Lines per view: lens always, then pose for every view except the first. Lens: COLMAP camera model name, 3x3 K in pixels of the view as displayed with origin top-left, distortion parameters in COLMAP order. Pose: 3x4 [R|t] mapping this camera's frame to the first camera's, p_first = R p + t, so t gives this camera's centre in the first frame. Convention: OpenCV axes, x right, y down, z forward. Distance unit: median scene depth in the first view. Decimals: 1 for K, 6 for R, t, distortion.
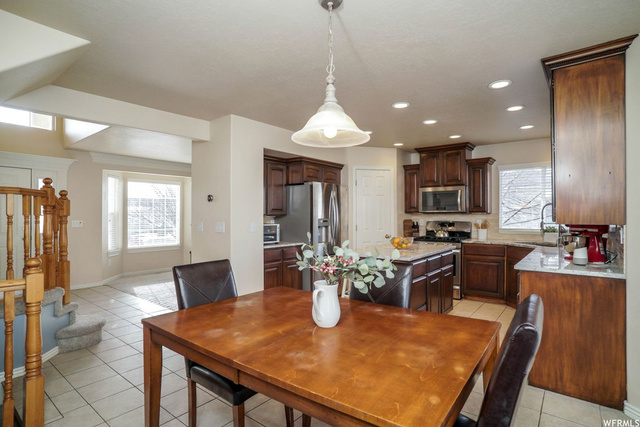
lens RADIAL K [[334.2, 0, 315.9], [0, 334.2, 214.3], [0, 0, 1]] dist [-0.048794, 0.000926]
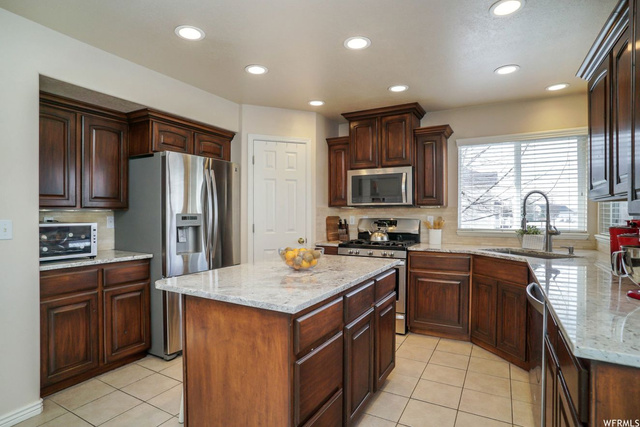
lens RADIAL K [[334.2, 0, 315.9], [0, 334.2, 214.3], [0, 0, 1]] dist [-0.048794, 0.000926]
pose [[0.987647, 0.000033, 0.156692, 0.145419], [-0.000554, 0.999994, 0.003279, 0.010647], [-0.156691, -0.003326, 0.987642, 0.346926]]
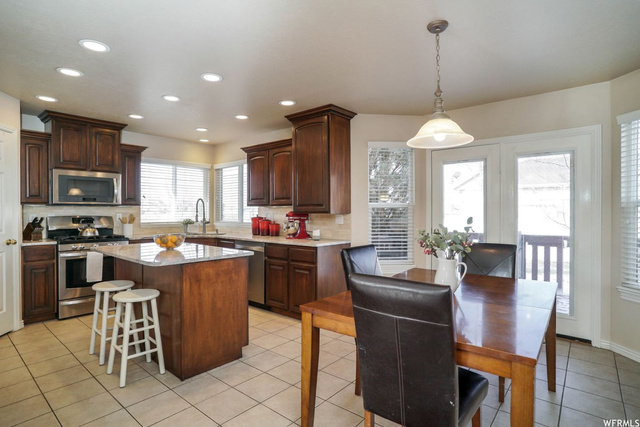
lens RADIAL K [[334.2, 0, 315.9], [0, 334.2, 214.3], [0, 0, 1]] dist [-0.048794, 0.000926]
pose [[0.034519, -0.008136, 0.999371, -0.374749], [-0.003216, 0.999961, 0.008252, 0.009404], [-0.999399, -0.003499, 0.034492, 0.458357]]
